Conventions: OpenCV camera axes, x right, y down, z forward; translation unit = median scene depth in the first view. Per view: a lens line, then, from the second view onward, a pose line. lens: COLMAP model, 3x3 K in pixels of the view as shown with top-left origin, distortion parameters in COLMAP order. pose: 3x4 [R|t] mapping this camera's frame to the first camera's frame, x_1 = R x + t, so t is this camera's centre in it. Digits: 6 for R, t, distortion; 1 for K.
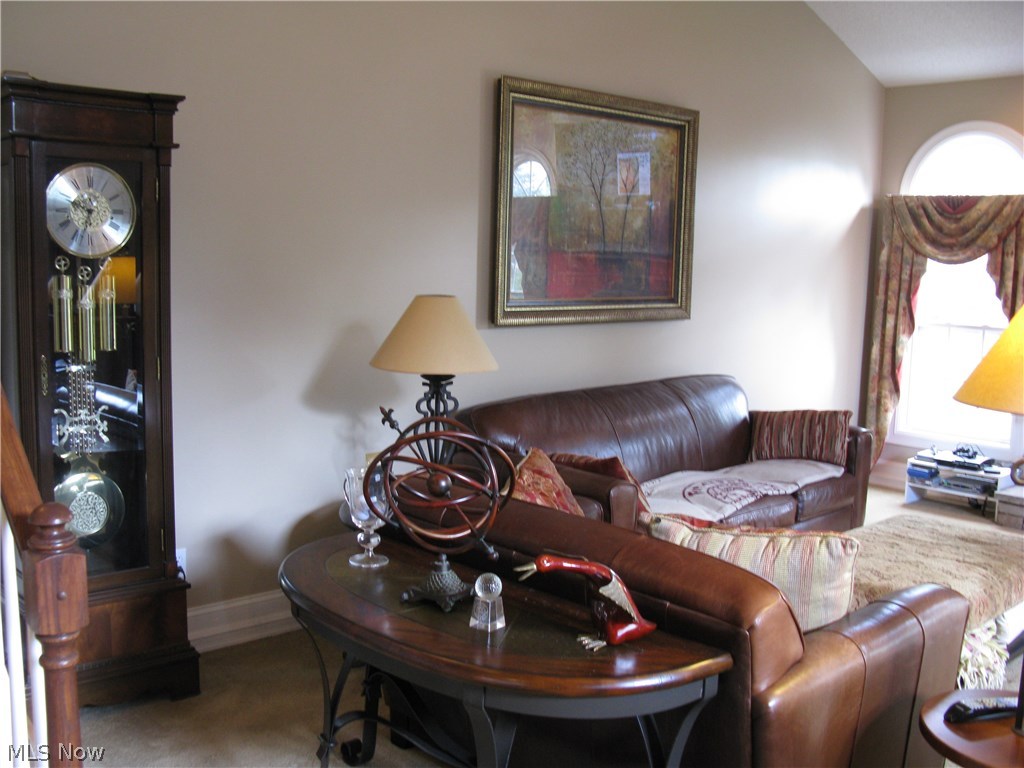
lens RADIAL K [[1055.2, 0, 512.0], [0, 1055.2, 384.0], [0, 0, 1]] dist [-0.208140, 0.258259]
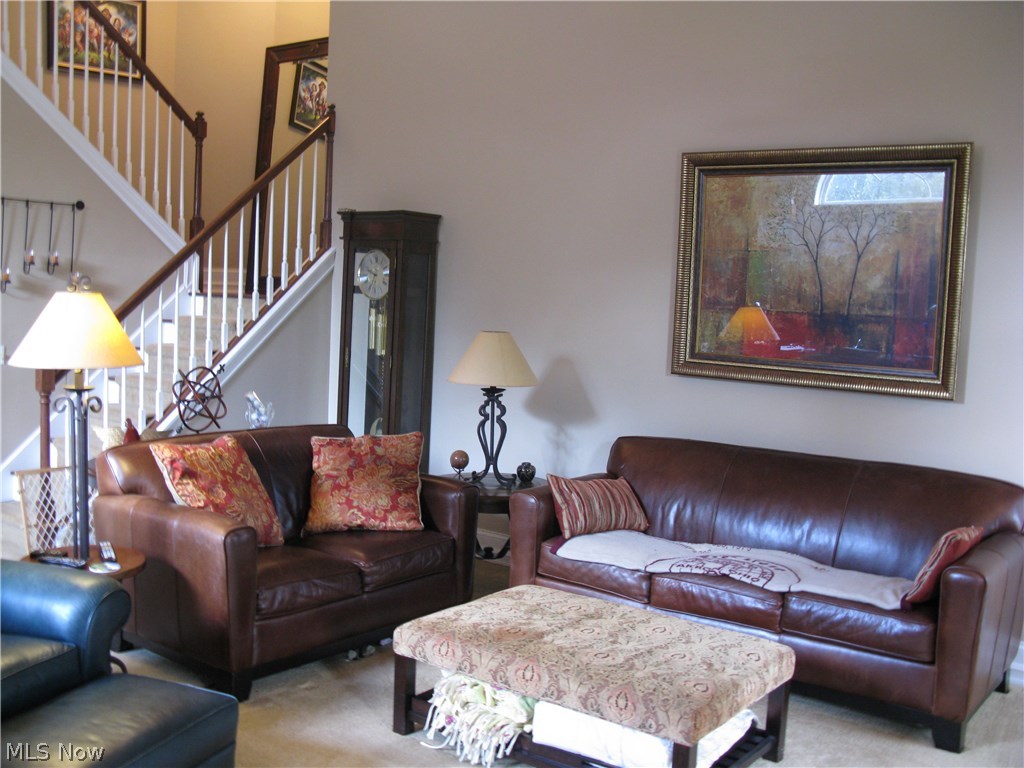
lens RADIAL K [[1055.2, 0, 512.0], [0, 1055.2, 384.0], [0, 0, 1]] dist [-0.208140, 0.258259]
pose [[0.192481, 0.072579, -0.978613, 0.978463], [-0.159671, 0.986287, 0.041743, -0.058630], [0.968223, 0.148221, 0.201430, 0.563347]]
